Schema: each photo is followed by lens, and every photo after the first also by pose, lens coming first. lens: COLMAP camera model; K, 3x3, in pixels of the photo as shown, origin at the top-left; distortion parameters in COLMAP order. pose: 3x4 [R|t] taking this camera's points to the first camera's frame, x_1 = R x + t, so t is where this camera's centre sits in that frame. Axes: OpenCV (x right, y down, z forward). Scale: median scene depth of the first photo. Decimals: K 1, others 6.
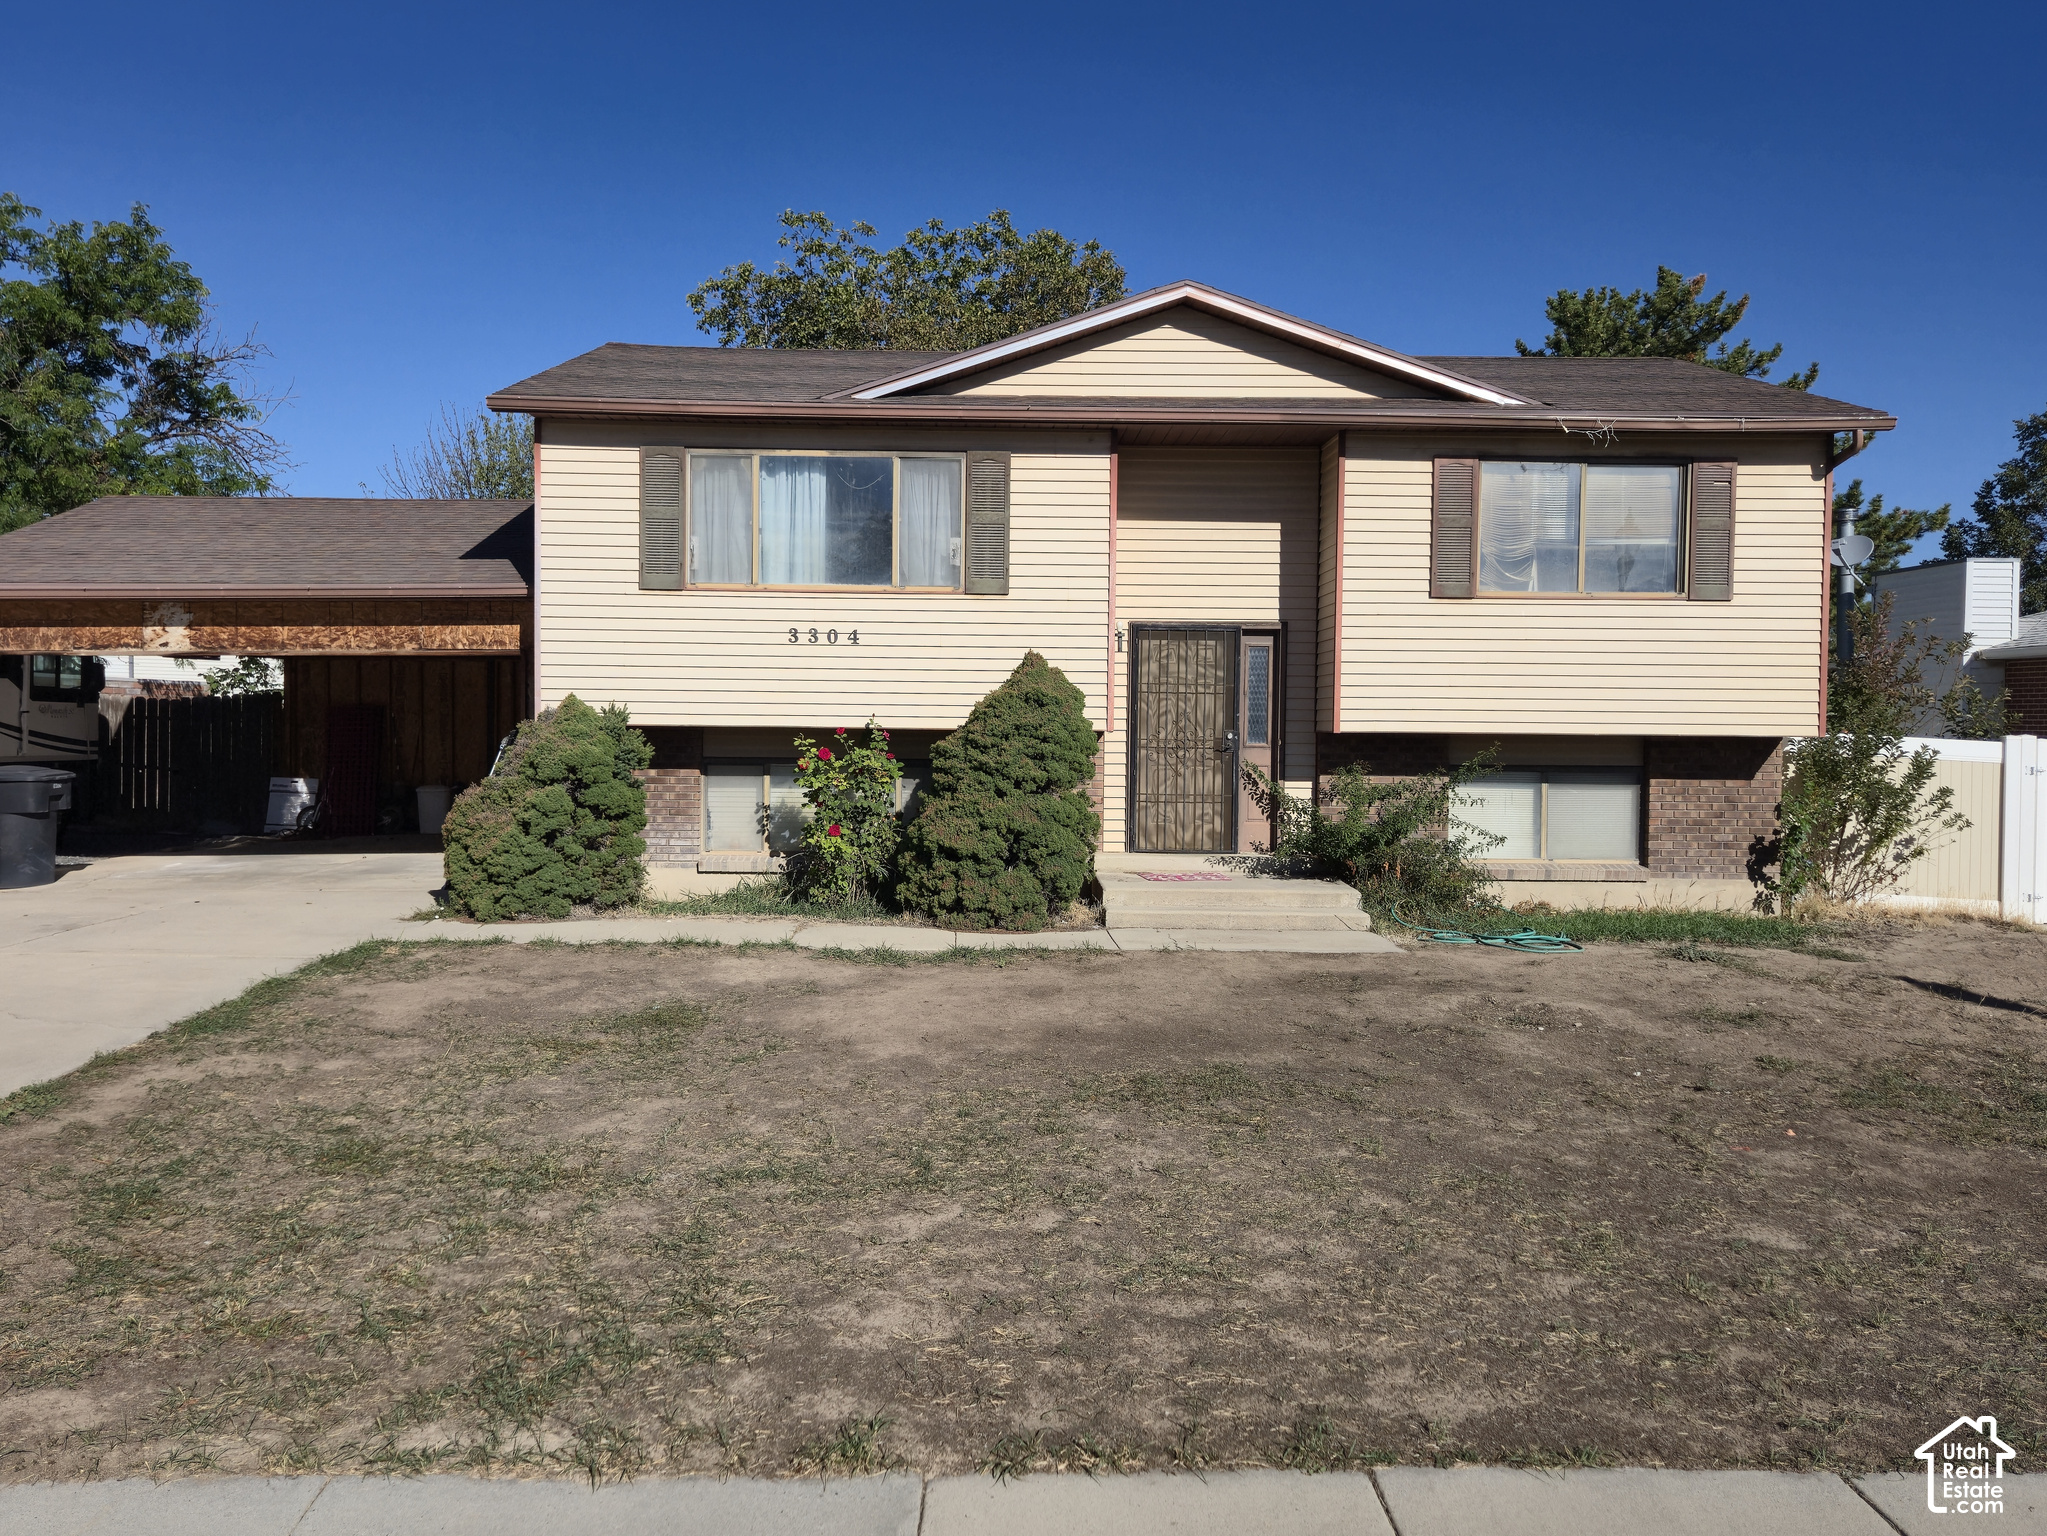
lens RADIAL K [[1308.1, 0, 1054.5], [0, 1308.1, 732.8], [0, 0, 1]] dist [0.066162, -0.038163]
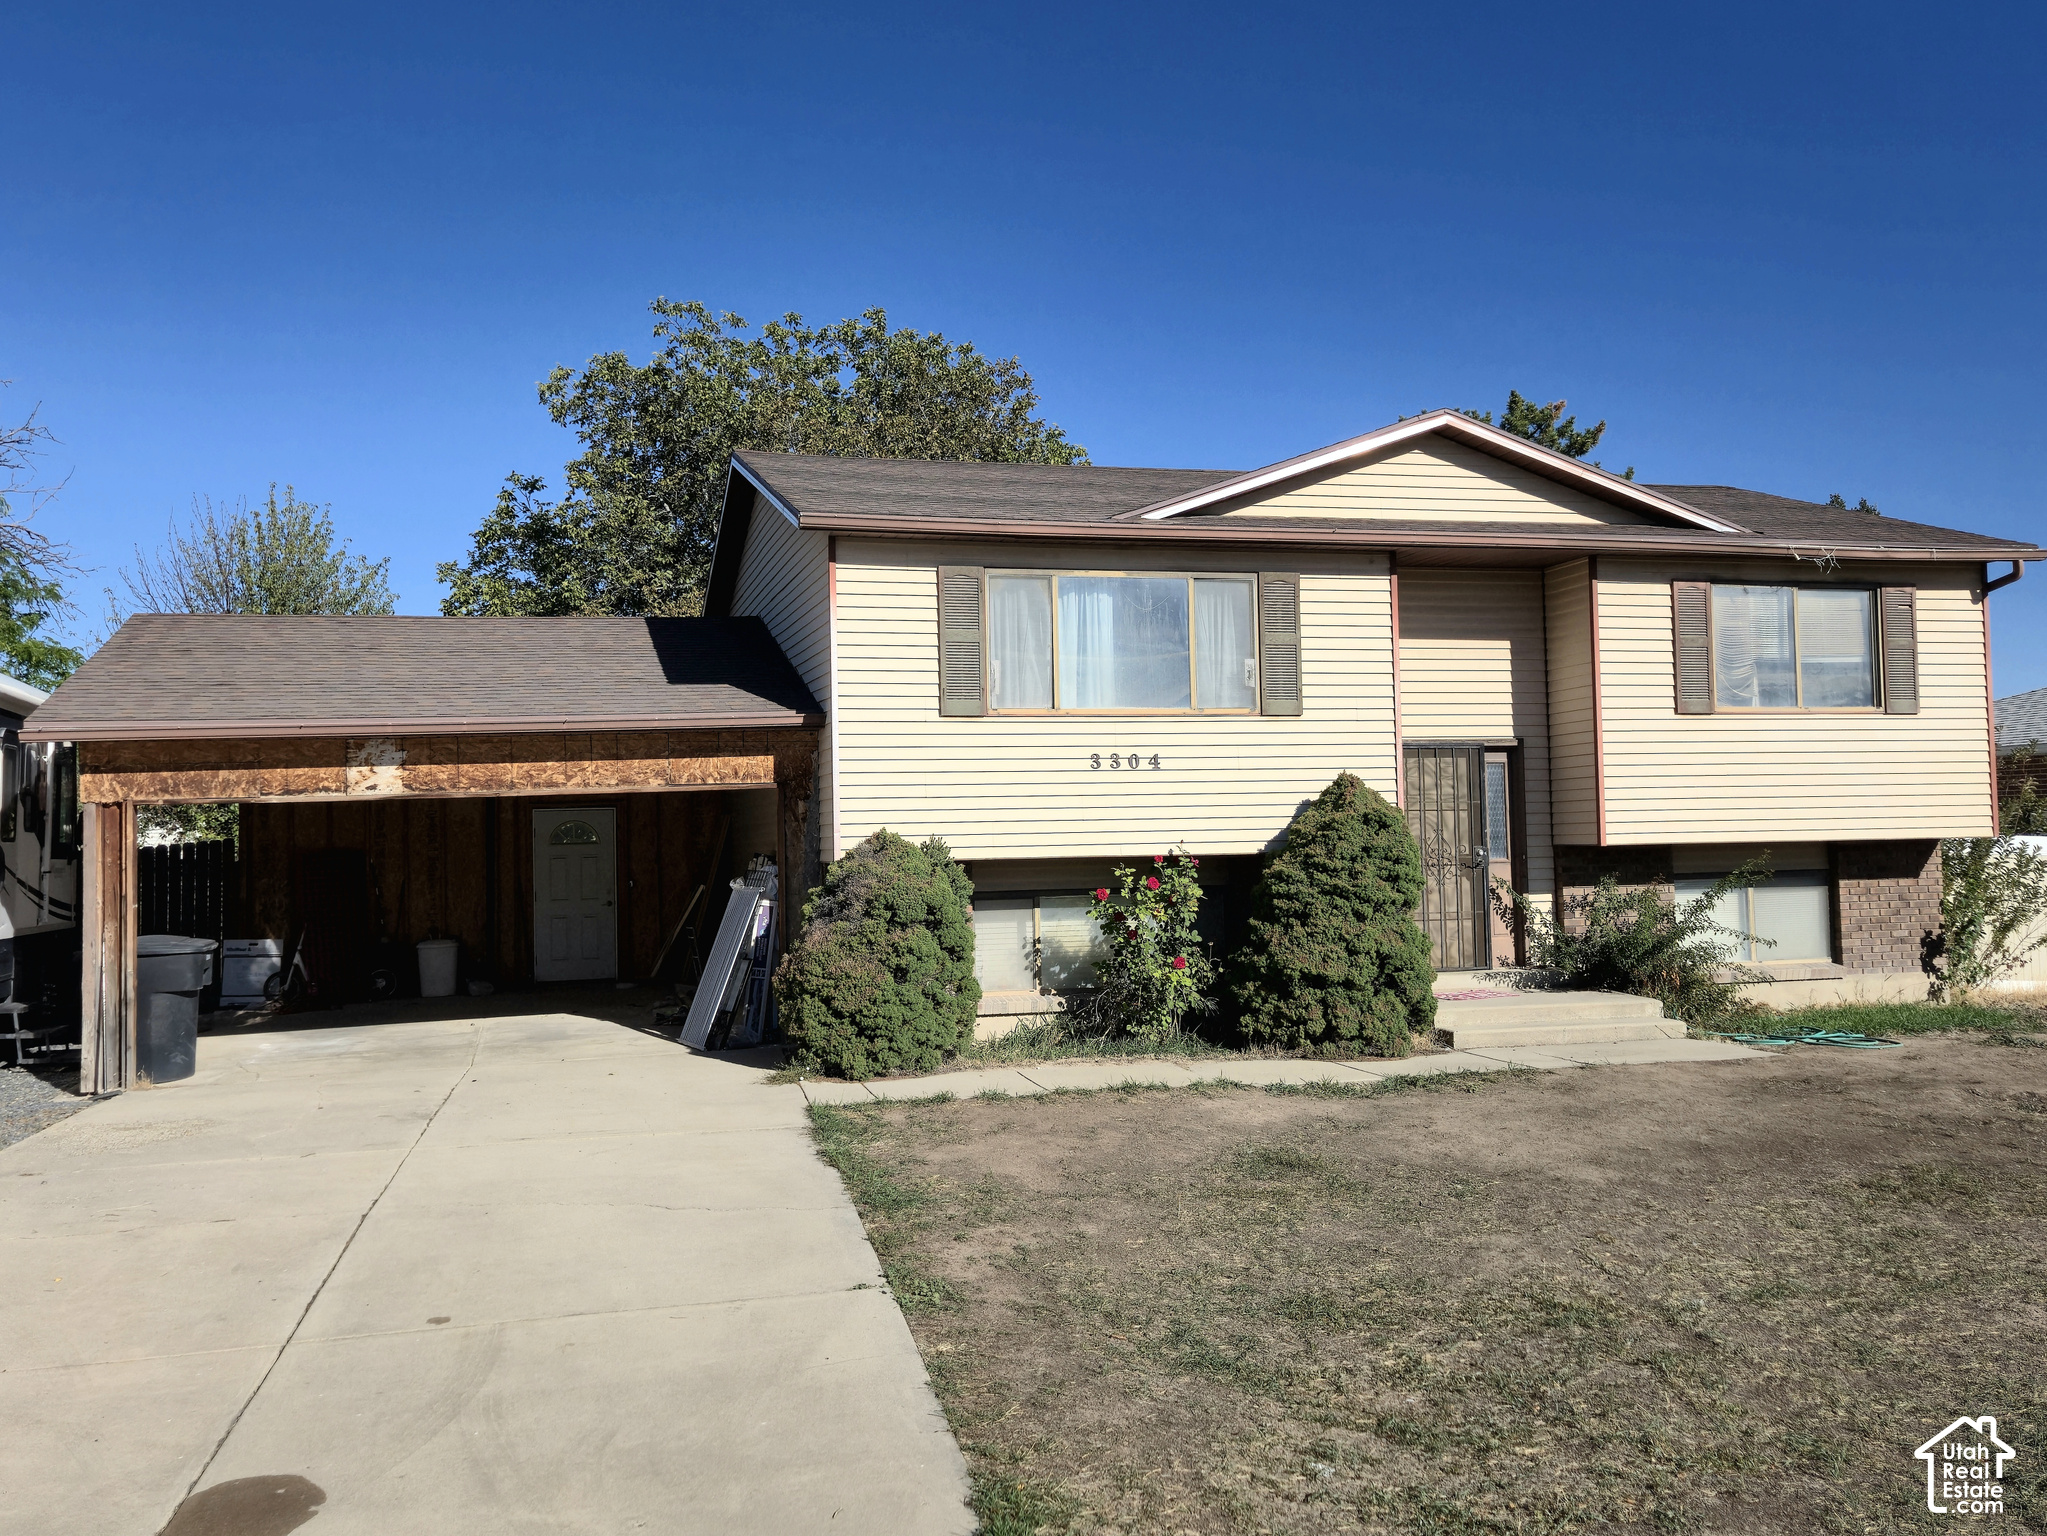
lens RADIAL K [[1409.3, 0, 1023.5], [0, 1409.3, 768.0], [0, 0, 1]] dist [0.050369, -0.000994]
pose [[0.978222, -0.020165, 0.206580, -0.453445], [0.032528, 0.997866, -0.056624, -0.012347], [-0.204997, 0.062110, 0.976790, 0.004378]]
